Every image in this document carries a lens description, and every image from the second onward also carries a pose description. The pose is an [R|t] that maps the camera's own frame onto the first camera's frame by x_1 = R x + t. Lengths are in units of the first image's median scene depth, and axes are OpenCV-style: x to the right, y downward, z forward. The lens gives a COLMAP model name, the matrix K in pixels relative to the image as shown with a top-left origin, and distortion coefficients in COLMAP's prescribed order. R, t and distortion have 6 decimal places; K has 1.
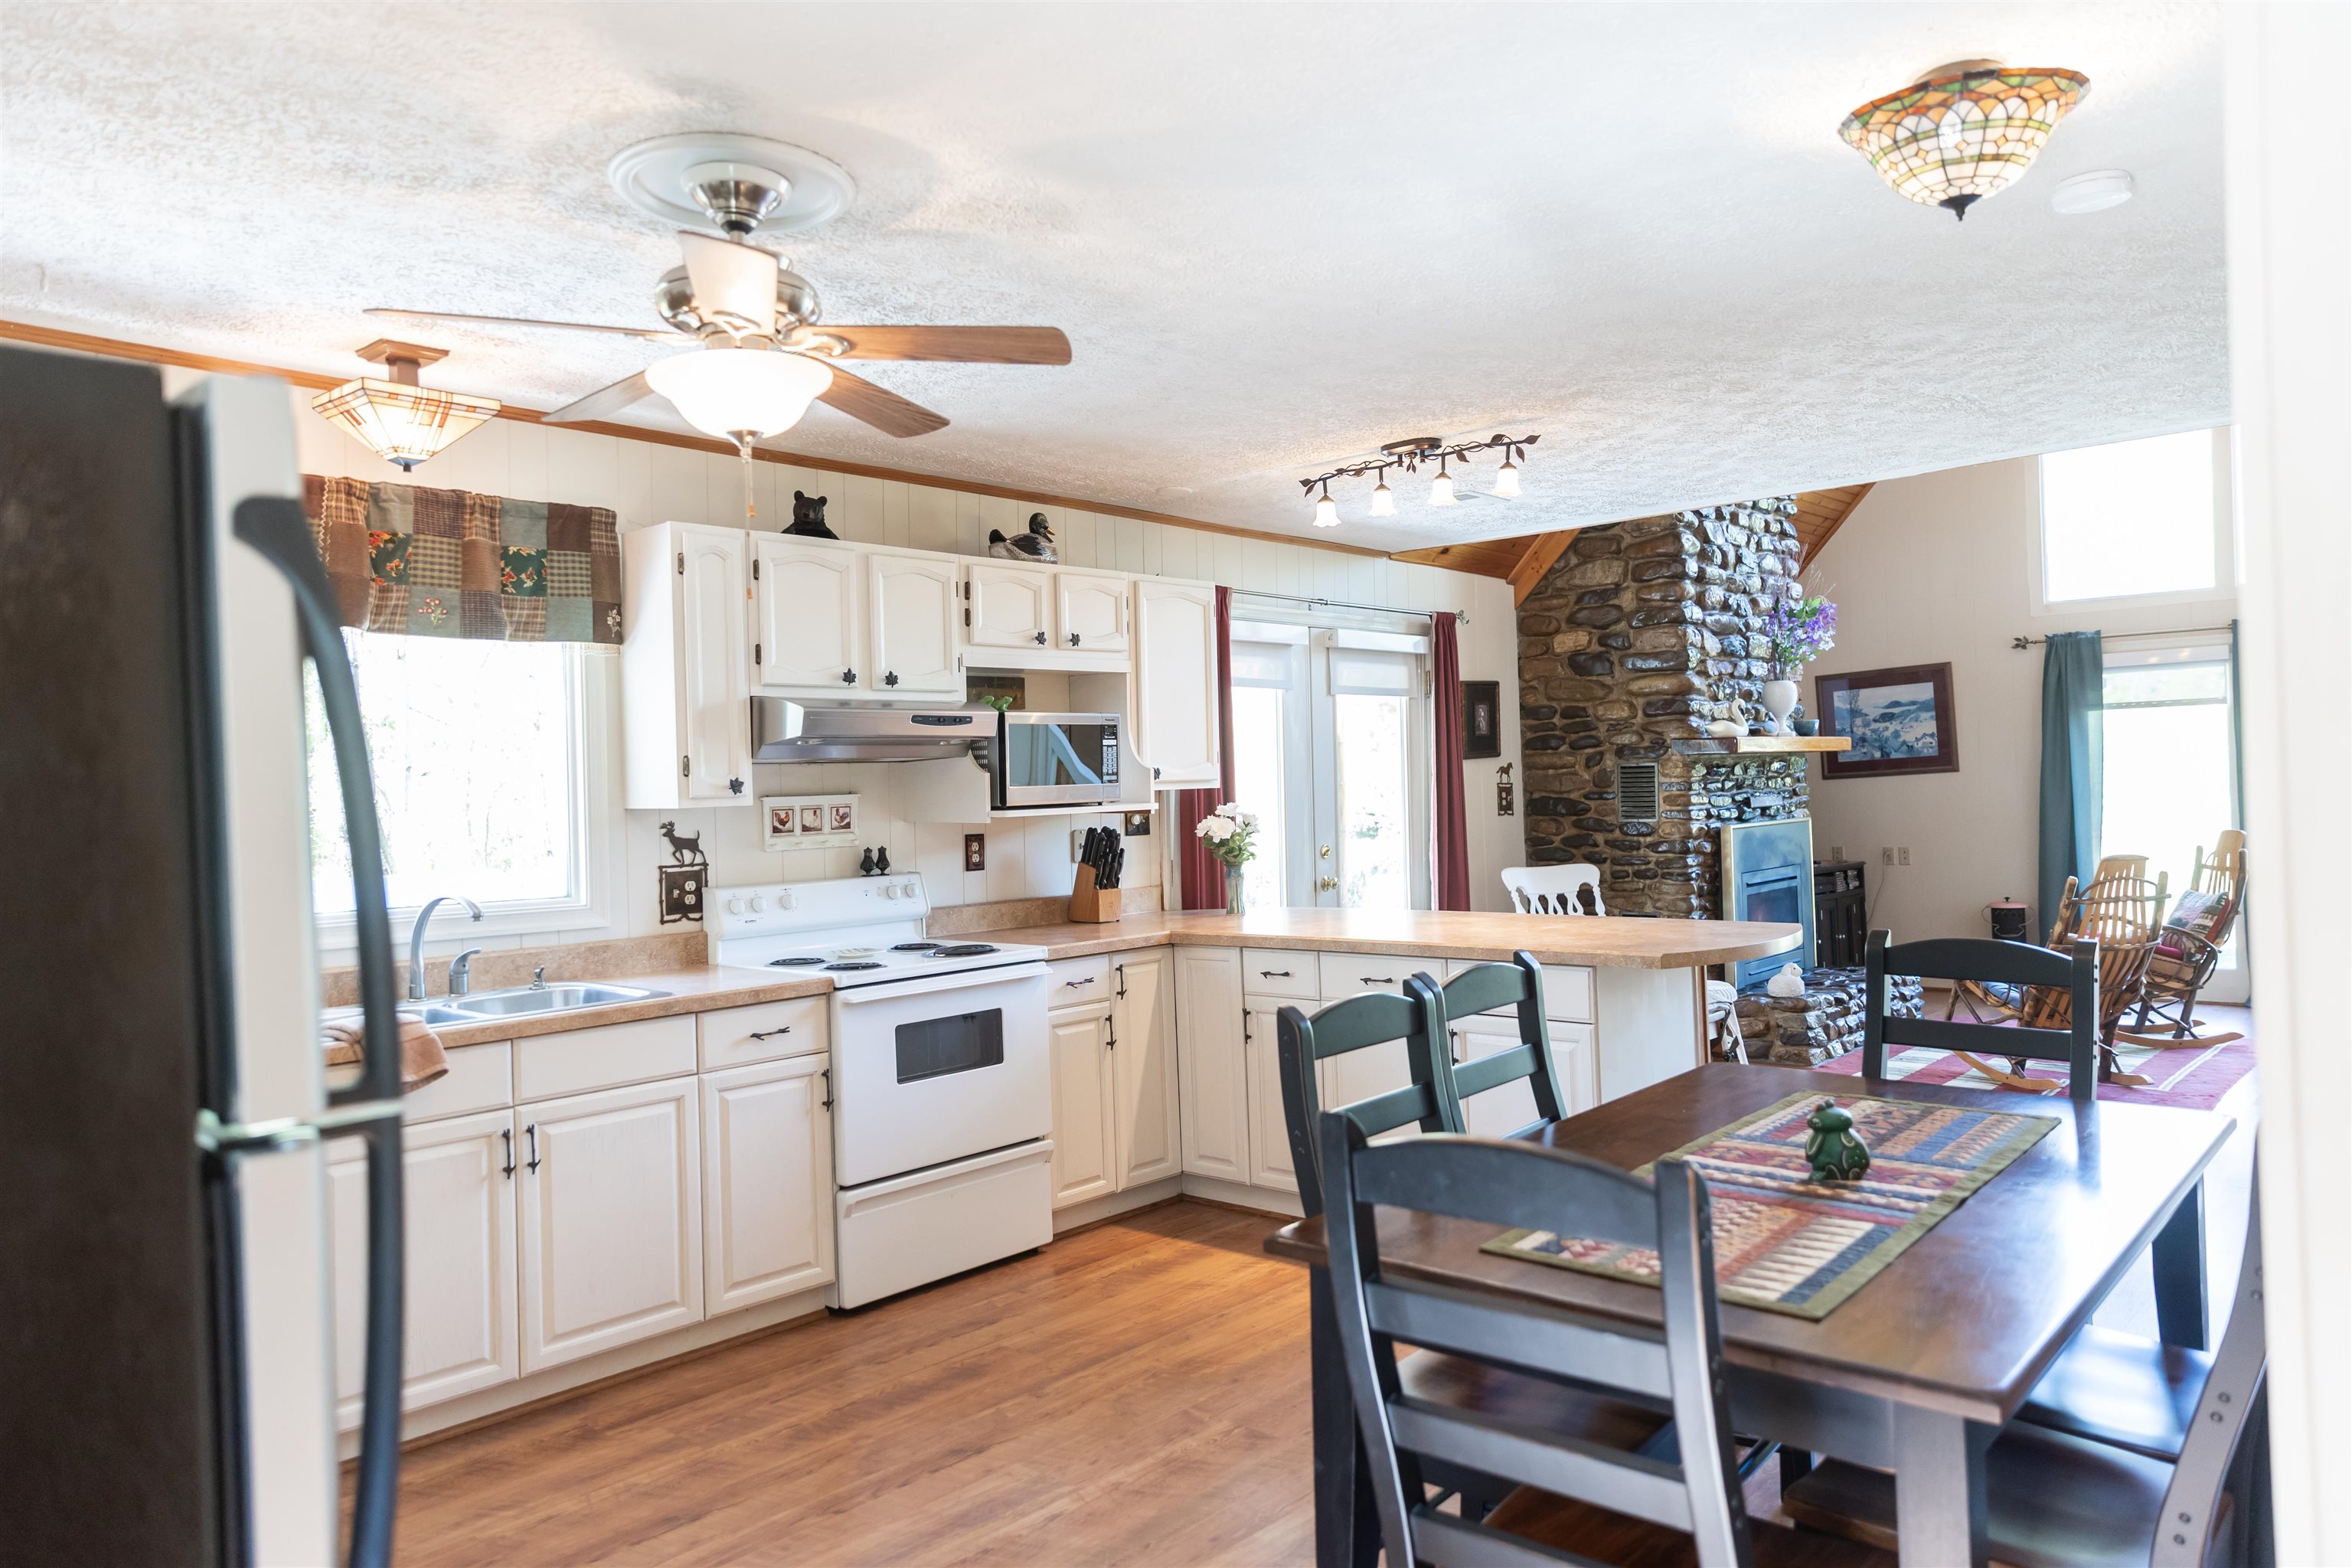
lens RADIAL K [[1567.4, 0, 1187.7], [0, 1567.4, 774.7], [0, 0, 1]] dist [-0.000686, -0.002488]
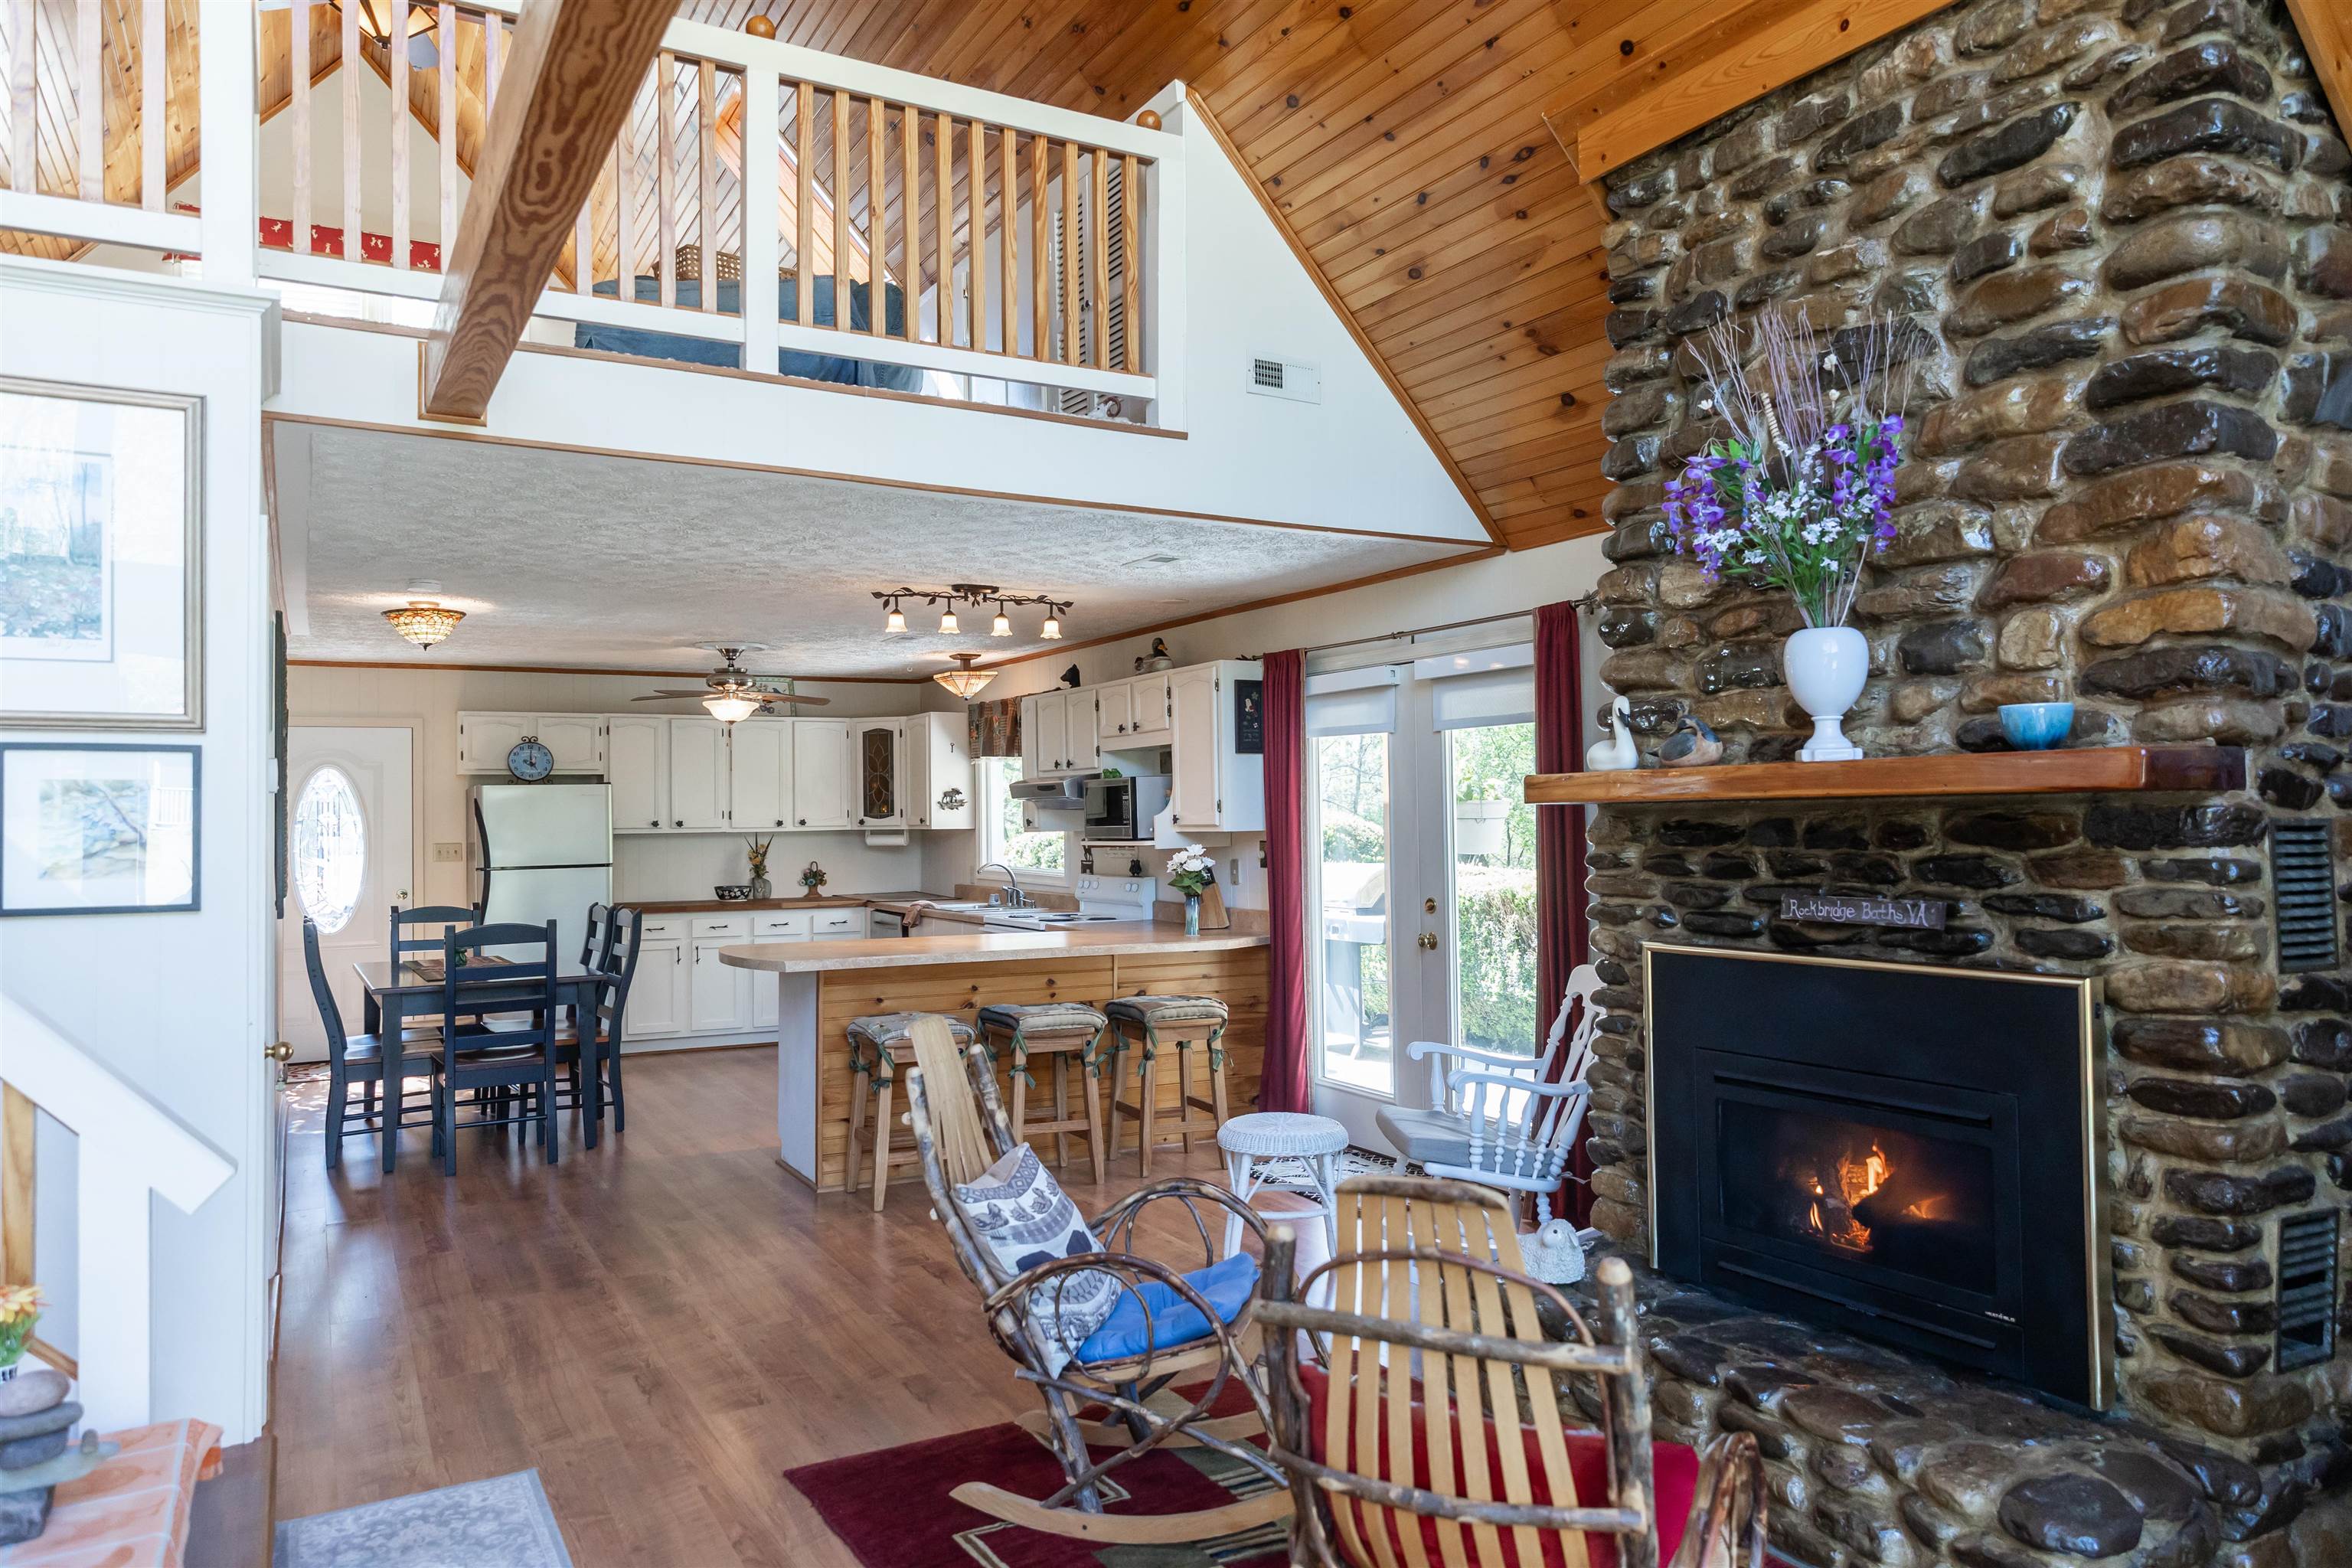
lens RADIAL K [[1589.5, 0, 1178.2], [0, 1589.5, 783.2], [0, 0, 1]] dist [0.023782, -0.019306]
pose [[-0.332163, 0.013182, -0.943130, 1.406951], [0.028363, 0.999590, 0.003983, -0.041120], [0.942795, -0.025427, -0.332401, 1.640666]]
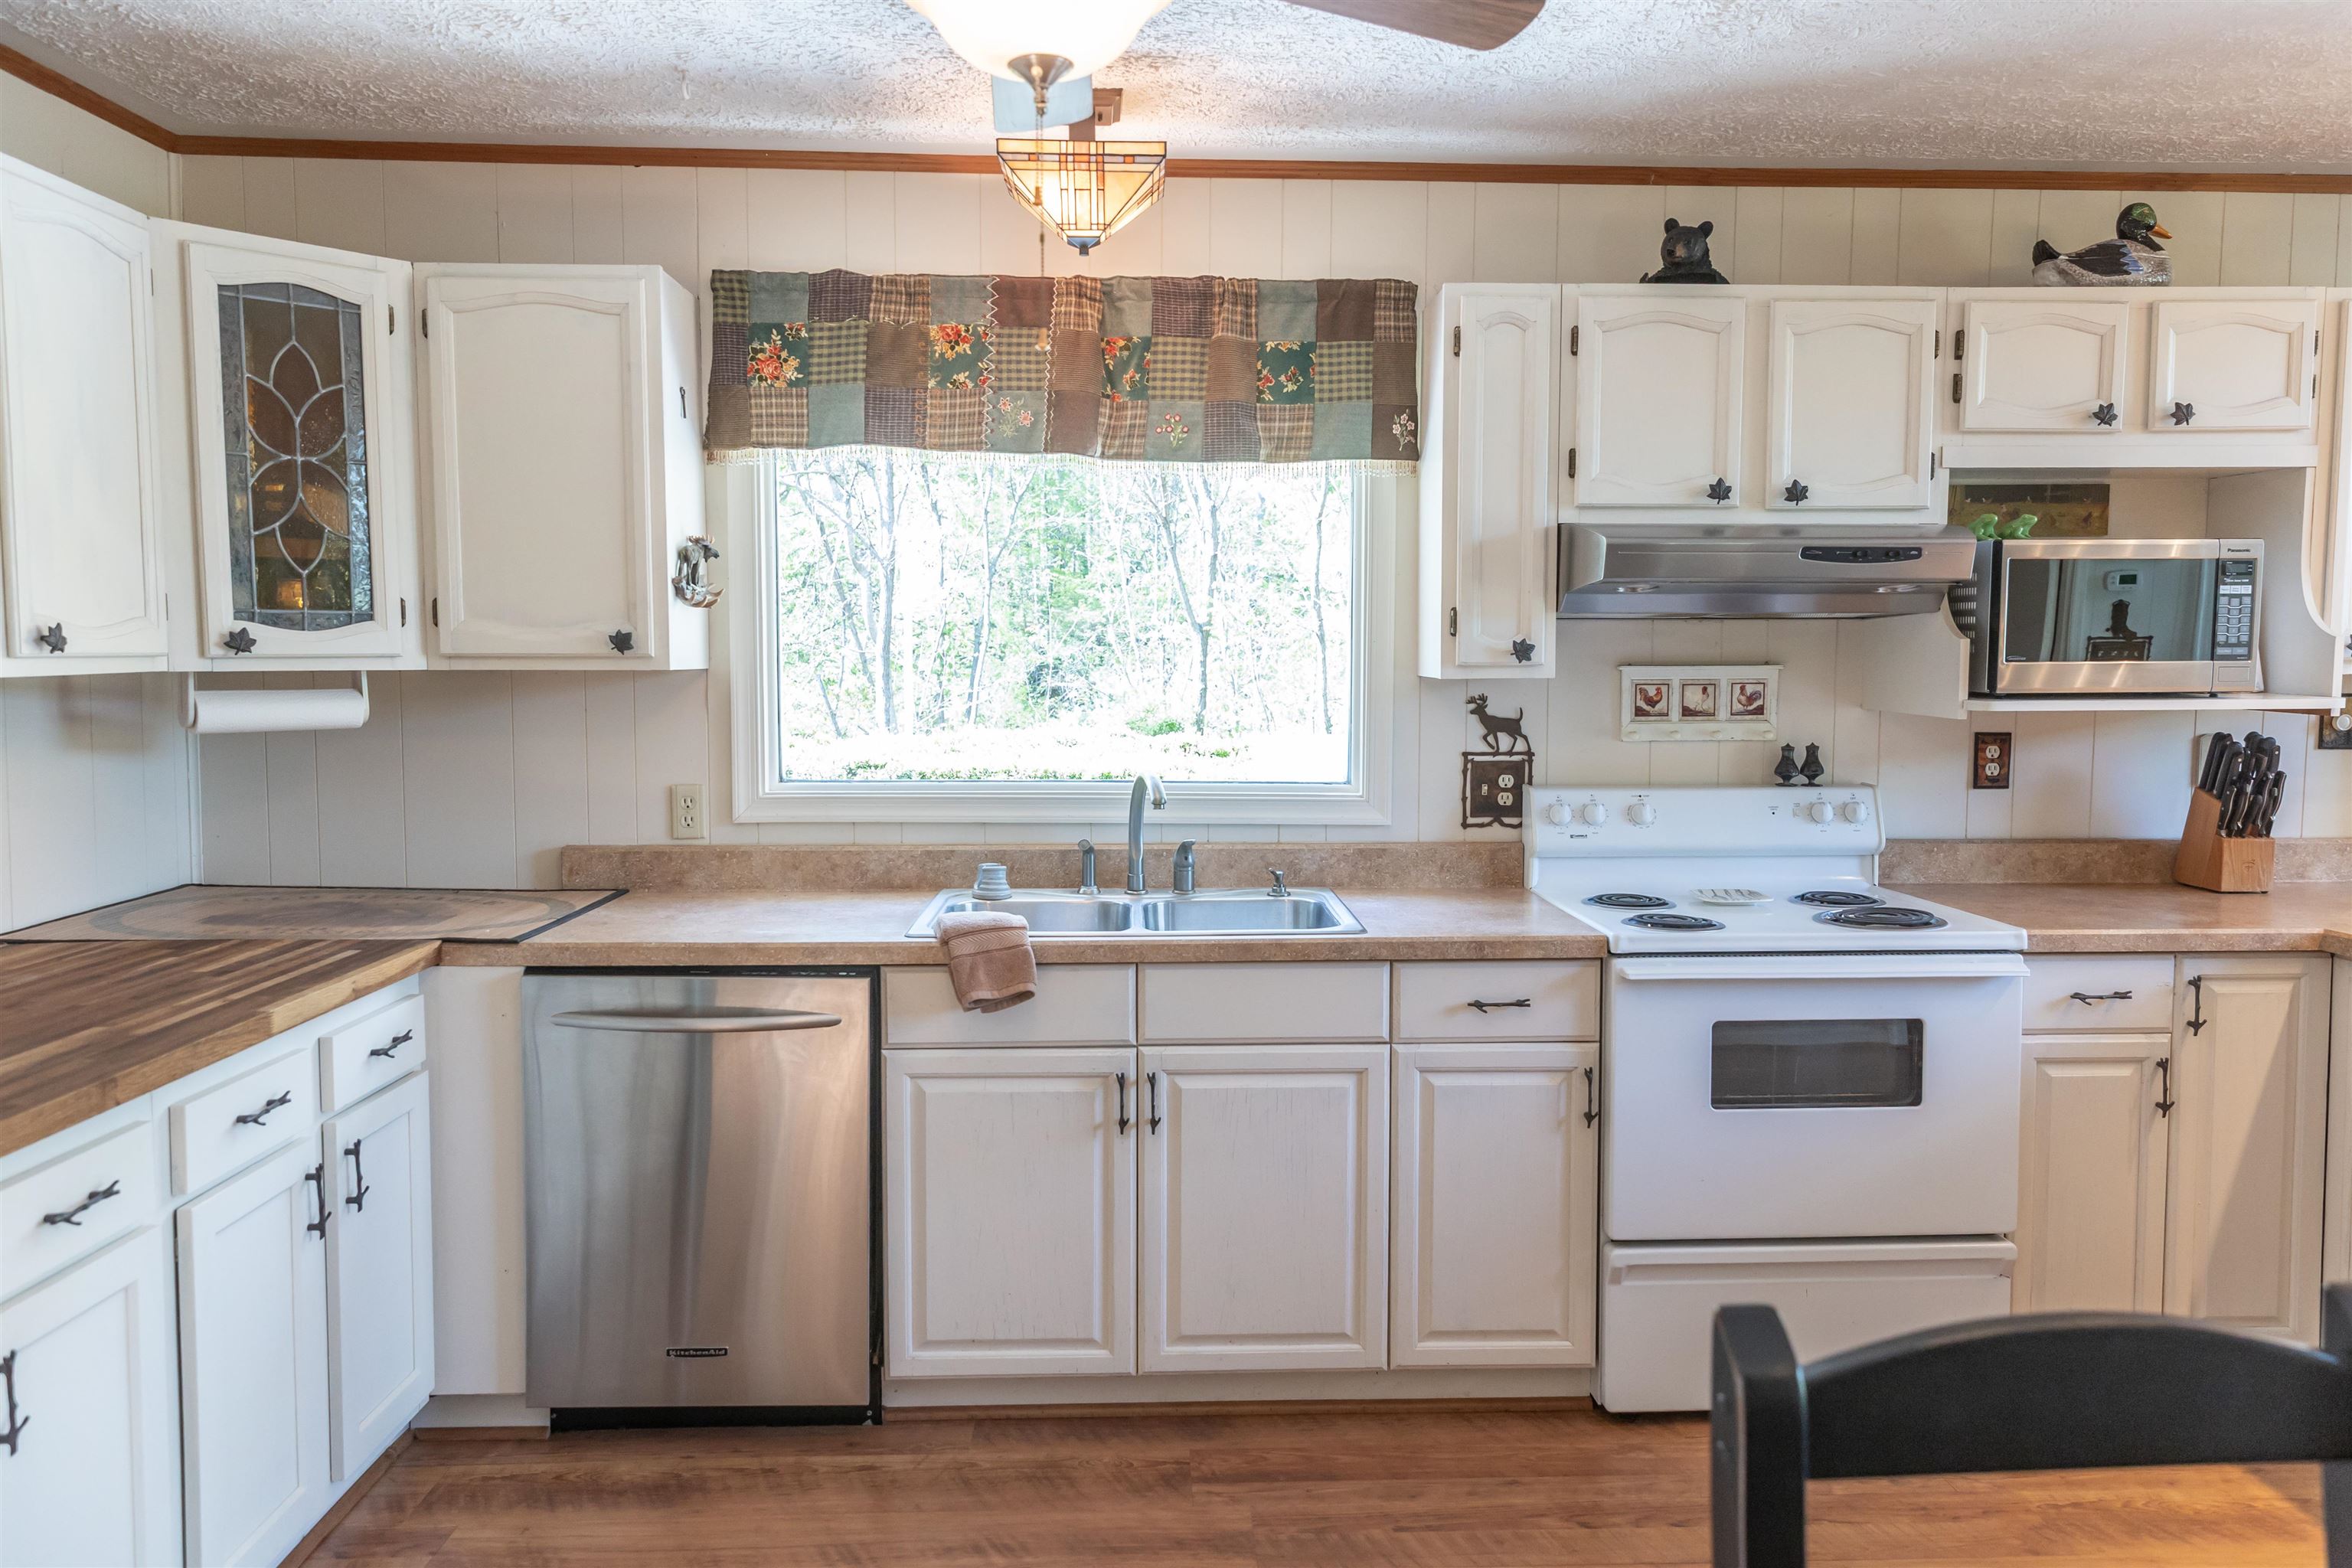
lens RADIAL K [[1594.7, 0, 1187.0], [0, 1594.7, 768.8], [0, 0, 1]] dist [0.005164, -0.004038]
pose [[0.695697, 0.080798, -0.713777, 0.113801], [-0.016027, 0.995153, 0.097028, -0.006279], [0.718156, -0.056062, 0.693620, 0.332763]]
